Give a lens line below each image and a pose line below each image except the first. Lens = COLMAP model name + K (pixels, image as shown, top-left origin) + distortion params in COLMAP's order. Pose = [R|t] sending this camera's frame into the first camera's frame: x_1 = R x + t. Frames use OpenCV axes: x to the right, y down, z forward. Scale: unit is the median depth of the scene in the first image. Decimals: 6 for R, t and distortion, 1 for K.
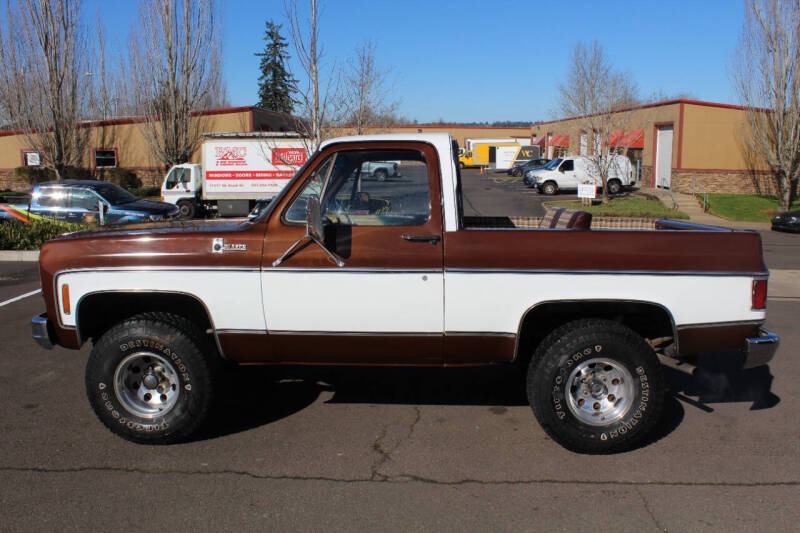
lens RADIAL K [[673.4, 0, 403.3], [0, 673.4, 248.0], [0, 0, 1]] dist [-0.120777, 0.112376]
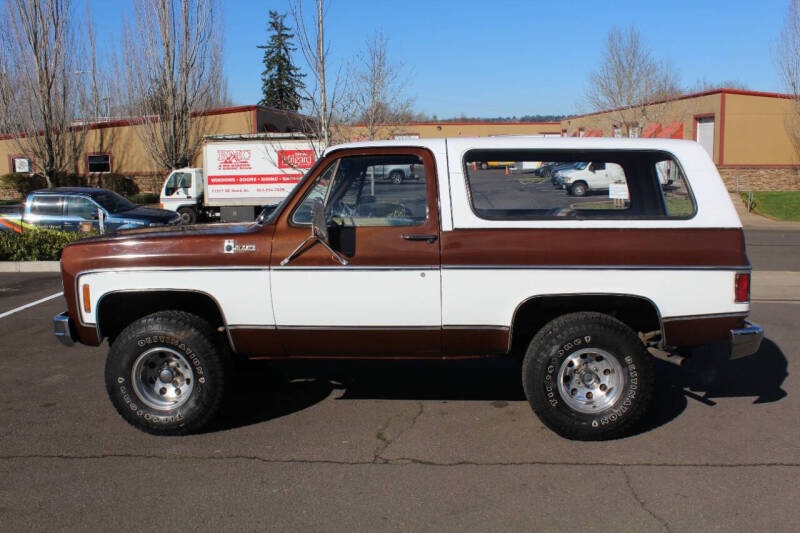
lens RADIAL K [[744.5, 0, 401.4], [0, 744.5, 241.0], [0, 0, 1]] dist [-0.092990, 0.130662]
pose [[0.999471, -0.013199, -0.029714, 0.026321], [0.012530, 0.999666, -0.022606, 0.013910], [0.030002, 0.022222, 0.999303, -0.141044]]
